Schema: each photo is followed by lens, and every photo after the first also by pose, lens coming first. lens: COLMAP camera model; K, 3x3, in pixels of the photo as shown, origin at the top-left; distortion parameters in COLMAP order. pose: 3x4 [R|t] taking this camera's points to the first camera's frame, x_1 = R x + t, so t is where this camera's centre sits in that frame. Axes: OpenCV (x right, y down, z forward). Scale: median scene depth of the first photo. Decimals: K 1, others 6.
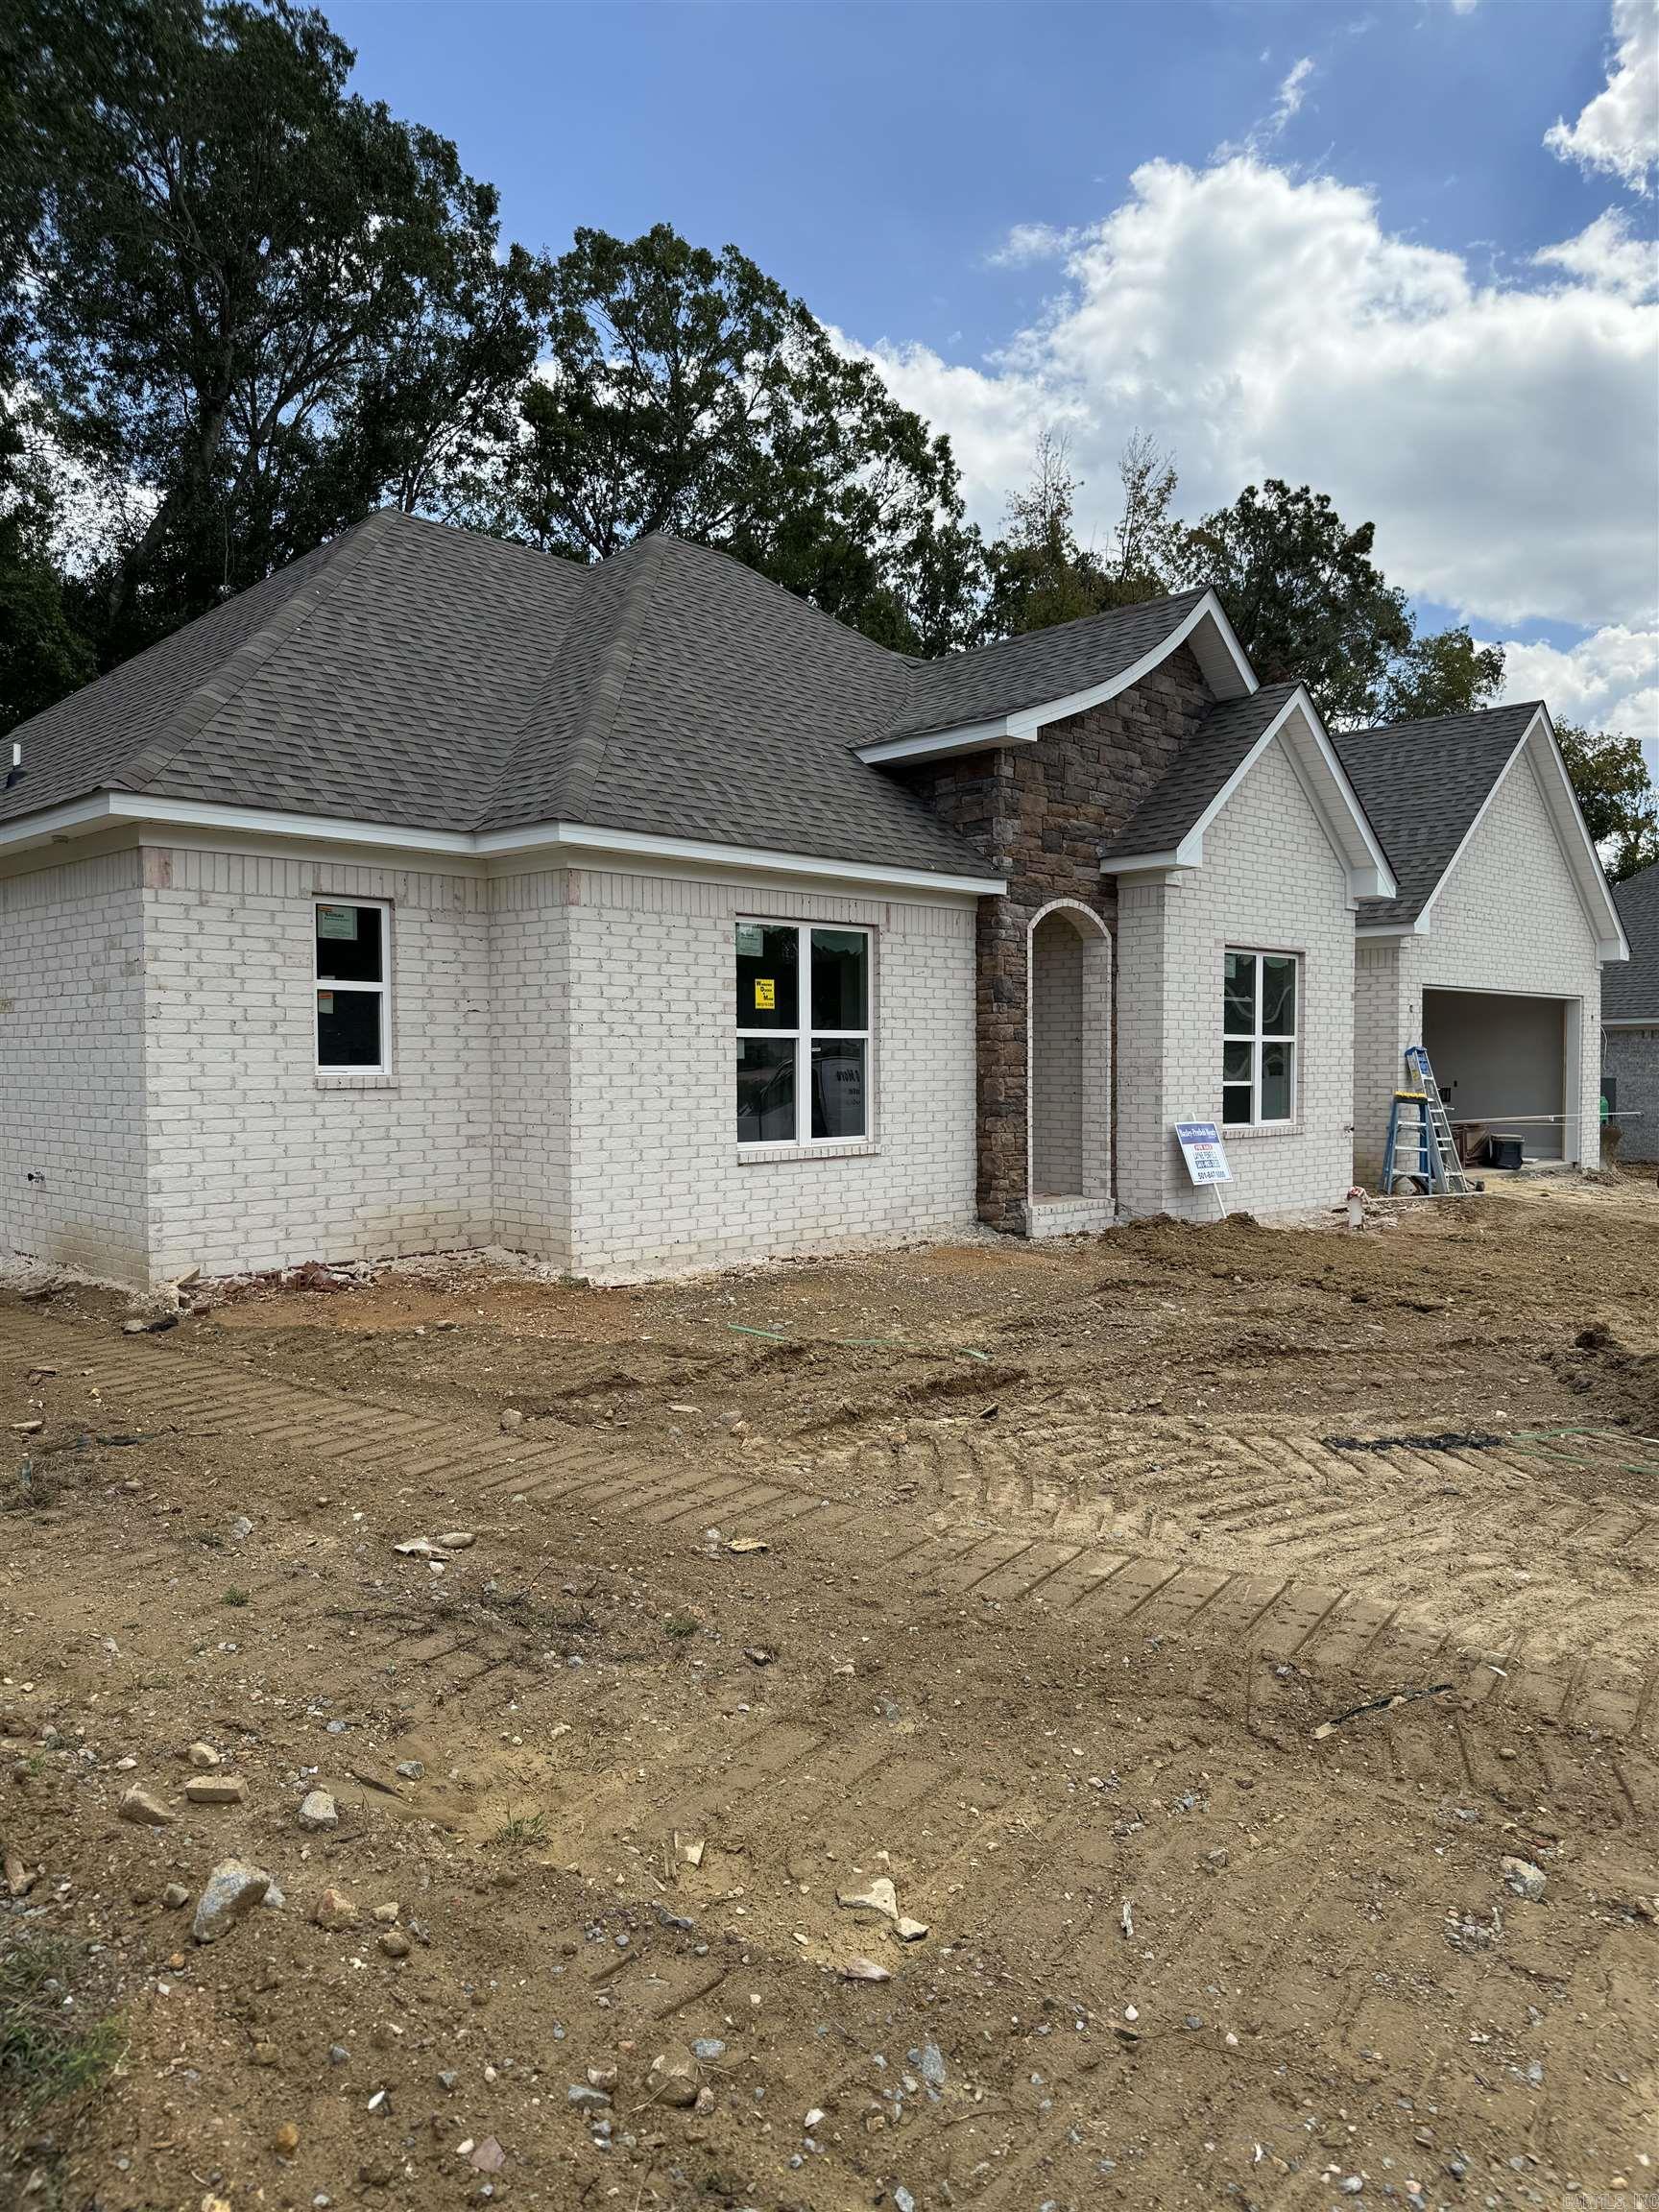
lens RADIAL K [[1560.0, 0, 840.7], [0, 1560.0, 1131.1], [0, 0, 1]] dist [0.140594, -0.255970]
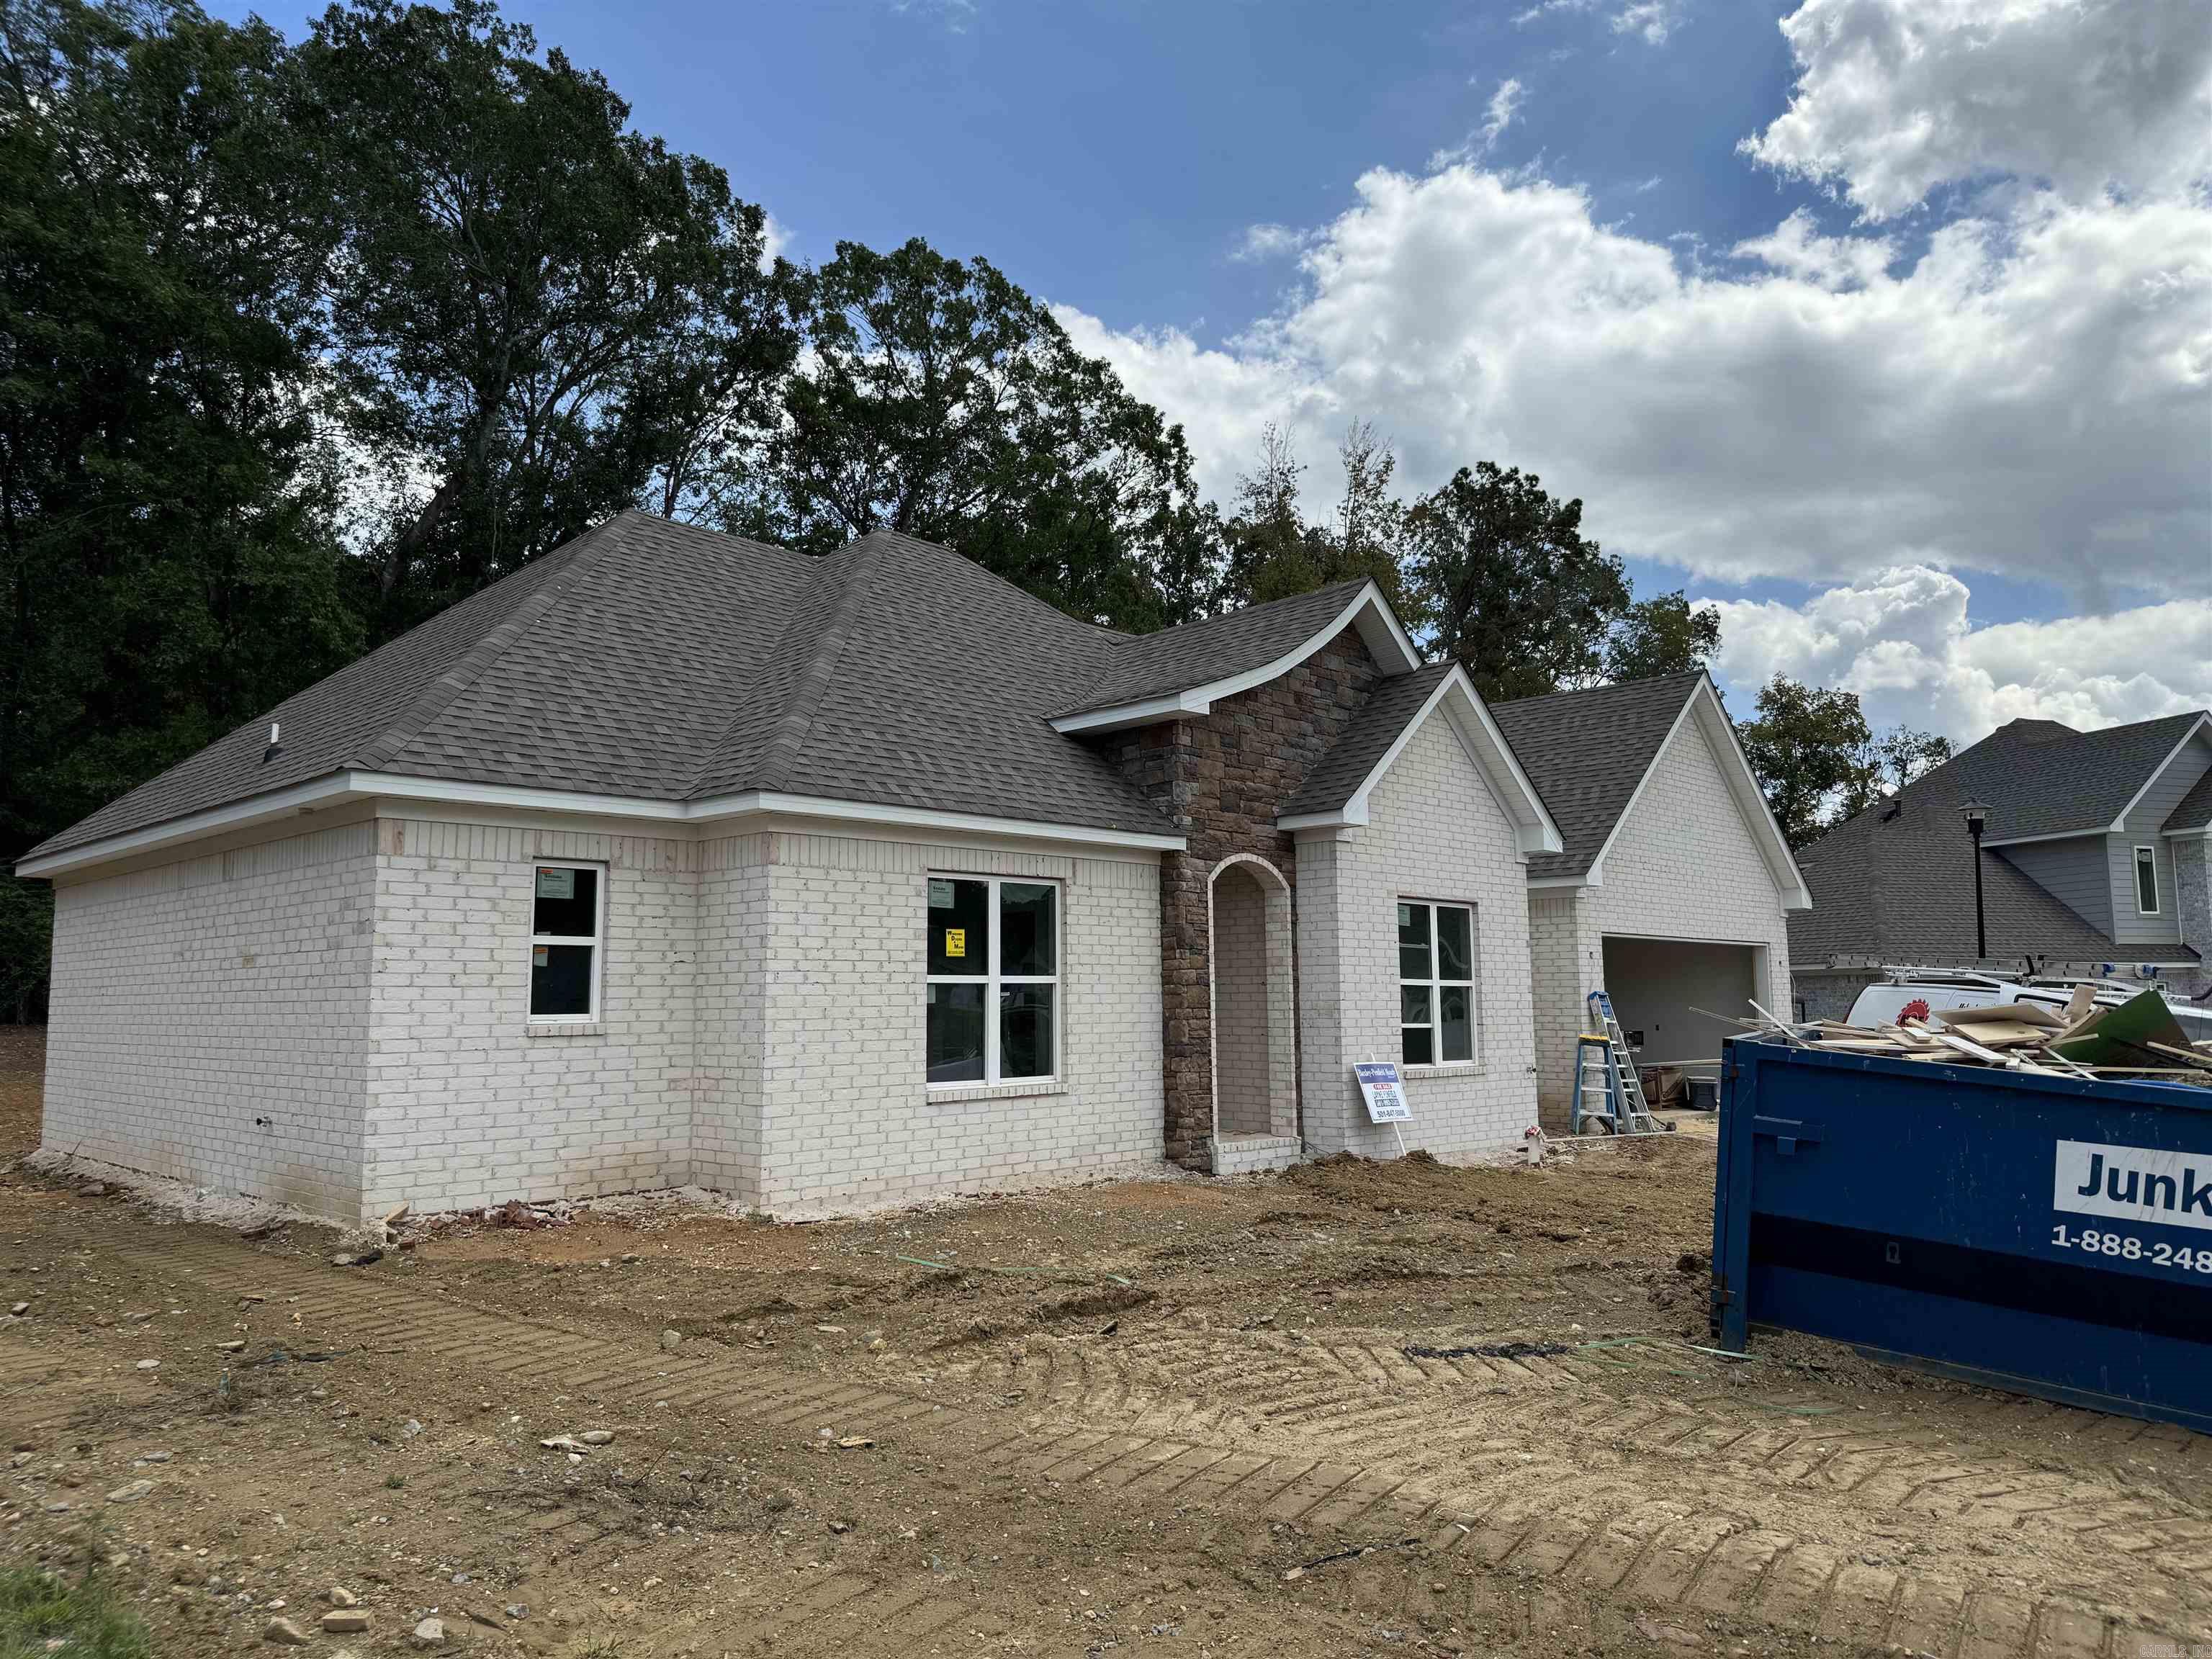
lens RADIAL K [[1632.8, 0, 1145.8], [0, 1632.8, 844.1], [0, 0, 1]] dist [0.207071, -0.476628]
pose [[0.999983, -0.005450, -0.001980, 0.077709], [0.005109, 0.989596, -0.143782, 0.007453], [0.002743, 0.143770, 0.989607, -0.118789]]
